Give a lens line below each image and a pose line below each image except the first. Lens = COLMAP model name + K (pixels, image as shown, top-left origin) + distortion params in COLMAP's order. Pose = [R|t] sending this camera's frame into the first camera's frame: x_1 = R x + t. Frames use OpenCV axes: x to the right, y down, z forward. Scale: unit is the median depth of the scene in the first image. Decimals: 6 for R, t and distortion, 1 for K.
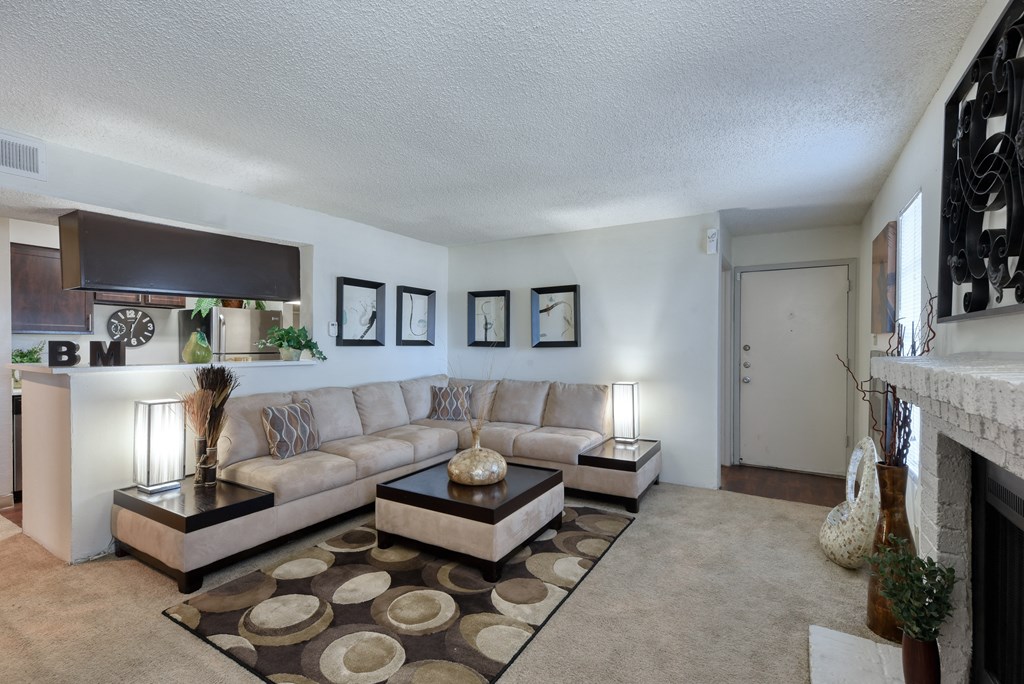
lens RADIAL K [[460.3, 0, 514.0], [0, 460.3, 344.5], [0, 0, 1]] dist [0.001248, 0.000153]
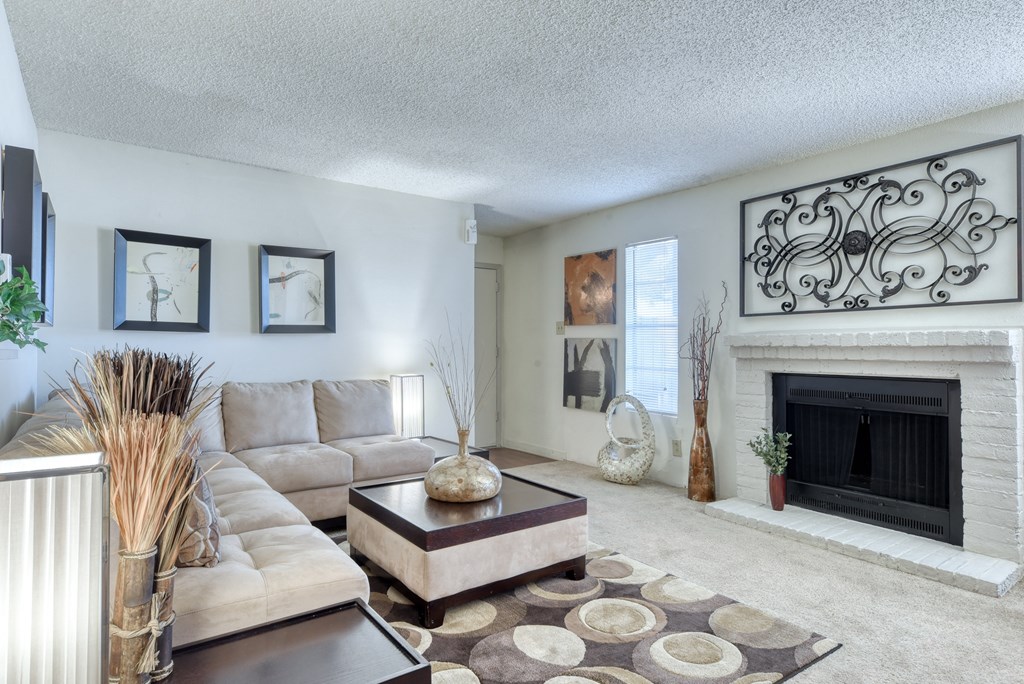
lens RADIAL K [[572.8, 0, 515.2], [0, 572.8, 341.2], [0, 0, 1]] dist [0.002684, 0.000155]
pose [[0.395511, 0.007313, 0.918432, -0.605472], [-0.000636, 0.999970, -0.007688, 0.025424], [-0.918461, 0.002456, 0.395504, 0.347986]]
